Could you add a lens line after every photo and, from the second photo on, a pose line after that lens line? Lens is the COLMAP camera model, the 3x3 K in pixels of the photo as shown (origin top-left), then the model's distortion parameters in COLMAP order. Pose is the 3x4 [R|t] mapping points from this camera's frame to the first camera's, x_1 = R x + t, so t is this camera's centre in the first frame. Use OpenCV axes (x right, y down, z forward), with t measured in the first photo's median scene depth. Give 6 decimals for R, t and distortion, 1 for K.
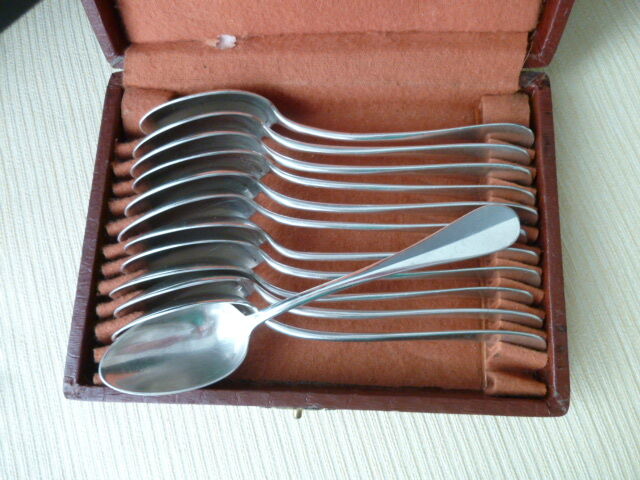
lens RADIAL K [[512.2, 0, 331.4], [0, 512.2, 239.4], [0, 0, 1]] dist [-0.028850, 0.006320]
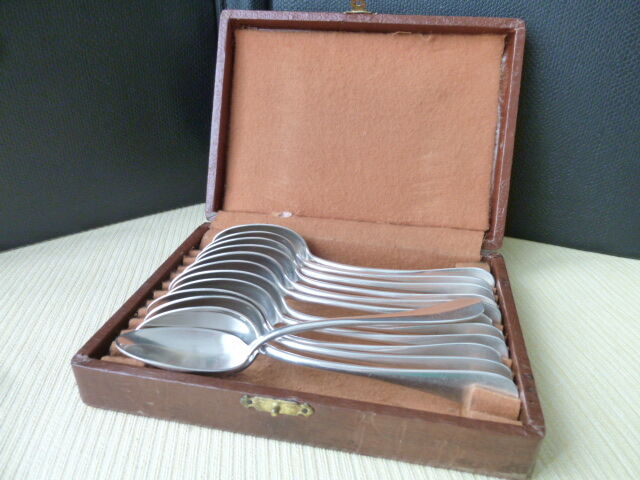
lens RADIAL K [[512.2, 0, 331.4], [0, 512.2, 239.4], [0, 0, 1]] dist [-0.028850, 0.006320]
pose [[0.987273, 0.122949, -0.100869, 0.096430], [-0.155702, 0.618179, -0.770462, 0.828541], [-0.032372, 0.776362, 0.629456, 0.083657]]
